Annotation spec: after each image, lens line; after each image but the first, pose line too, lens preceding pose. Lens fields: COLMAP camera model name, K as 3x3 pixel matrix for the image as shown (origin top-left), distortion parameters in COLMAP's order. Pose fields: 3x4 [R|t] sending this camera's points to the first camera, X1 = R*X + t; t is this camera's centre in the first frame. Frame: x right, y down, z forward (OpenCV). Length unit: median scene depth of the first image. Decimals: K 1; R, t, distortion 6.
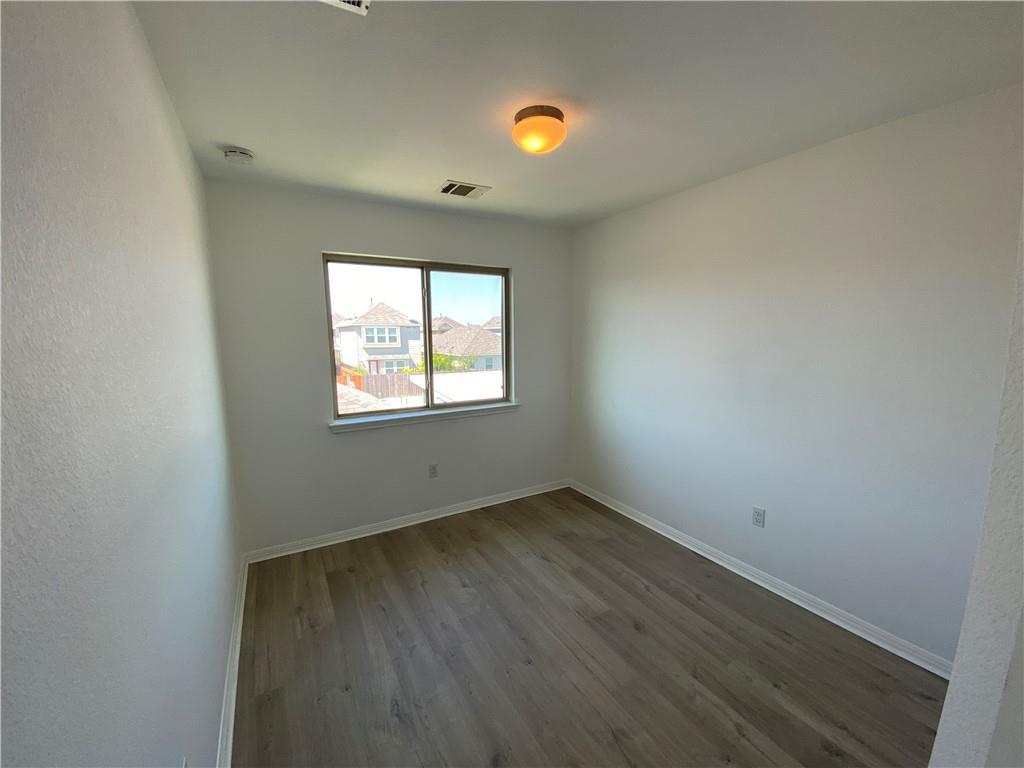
lens RADIAL K [[402.3, 0, 514.3], [0, 402.3, 388.8], [0, 0, 1]] dist [0.014365, 0.000071]
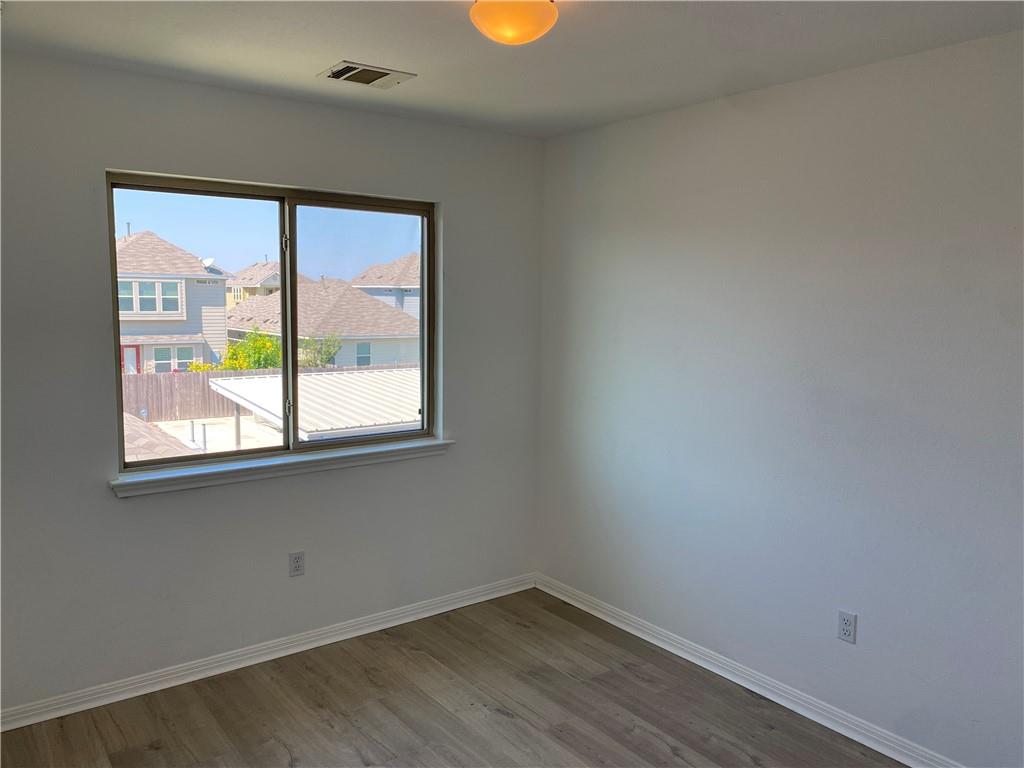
lens RADIAL K [[775.4, 0, 502.6], [0, 775.4, 386.0], [0, 0, 1]] dist [-0.007309, 0.005689]
pose [[0.992549, 0.006072, 0.121693, -0.054679], [-0.003547, 0.999774, -0.020950, -0.019769], [-0.121793, 0.020362, 0.992347, -0.097808]]
